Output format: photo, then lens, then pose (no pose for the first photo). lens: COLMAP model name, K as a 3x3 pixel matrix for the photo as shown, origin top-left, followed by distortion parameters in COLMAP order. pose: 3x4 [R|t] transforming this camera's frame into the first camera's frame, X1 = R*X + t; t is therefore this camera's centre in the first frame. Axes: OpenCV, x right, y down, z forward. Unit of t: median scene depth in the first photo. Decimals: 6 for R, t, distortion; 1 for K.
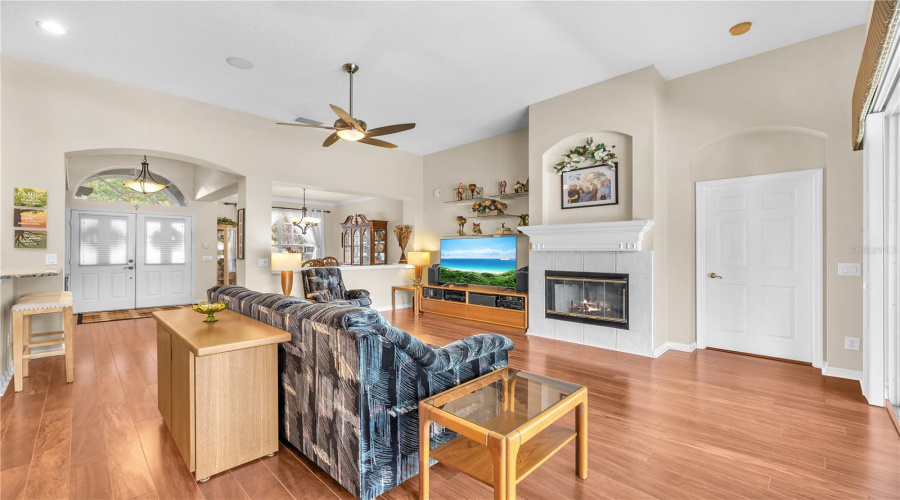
lens RADIAL K [[362.6, 0, 451.0], [0, 362.6, 251.8], [0, 0, 1]] dist [-0.000115, -0.000042]
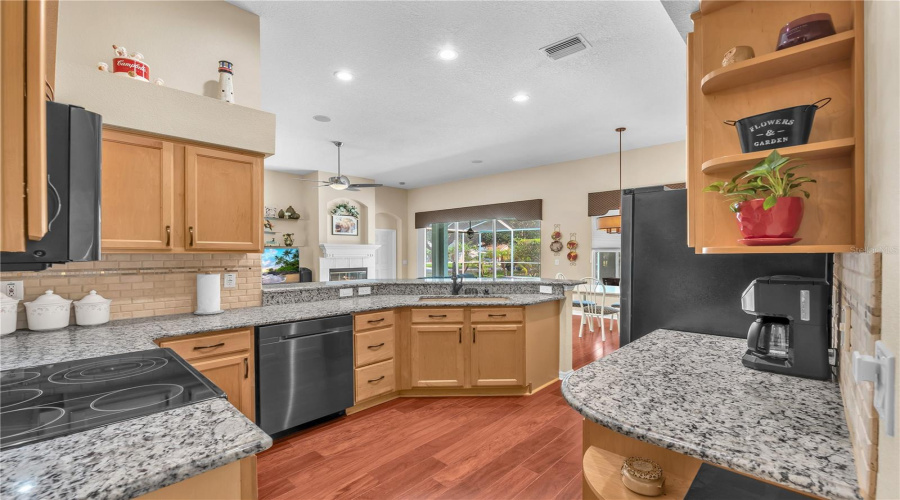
lens RADIAL K [[382.8, 0, 446.4], [0, 382.8, 254.1], [0, 0, 1]] dist [-0.003033, -0.000323]
pose [[-0.023021, -0.000790, 0.999735, -1.336554], [-0.003422, 0.999994, 0.000711, -0.019394], [-0.999729, -0.003405, -0.023023, 0.393673]]
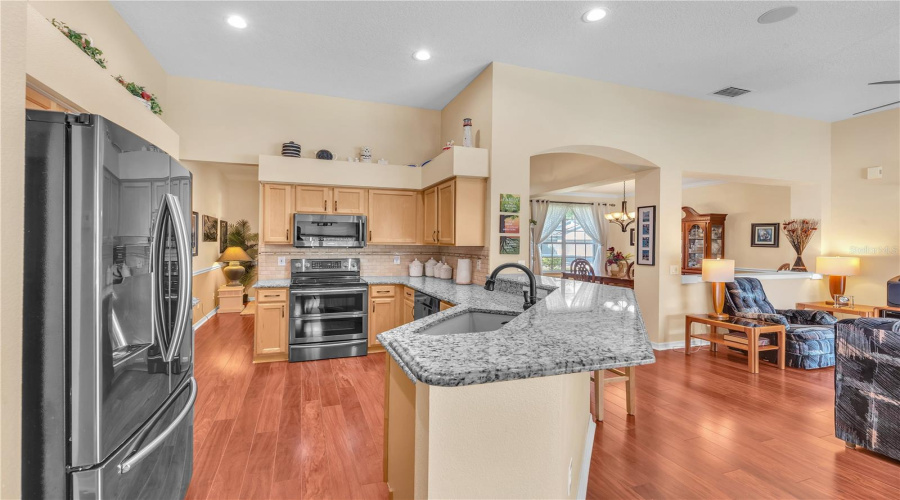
lens RADIAL K [[382.8, 0, 442.1], [0, 382.8, 247.6], [0, 0, 1]] dist [-0.003033, -0.000323]
pose [[0.906441, 0.010229, -0.422208, -0.586867], [-0.006819, 0.999931, 0.009584, -0.024519], [0.422277, -0.005808, 0.906448, -0.014431]]
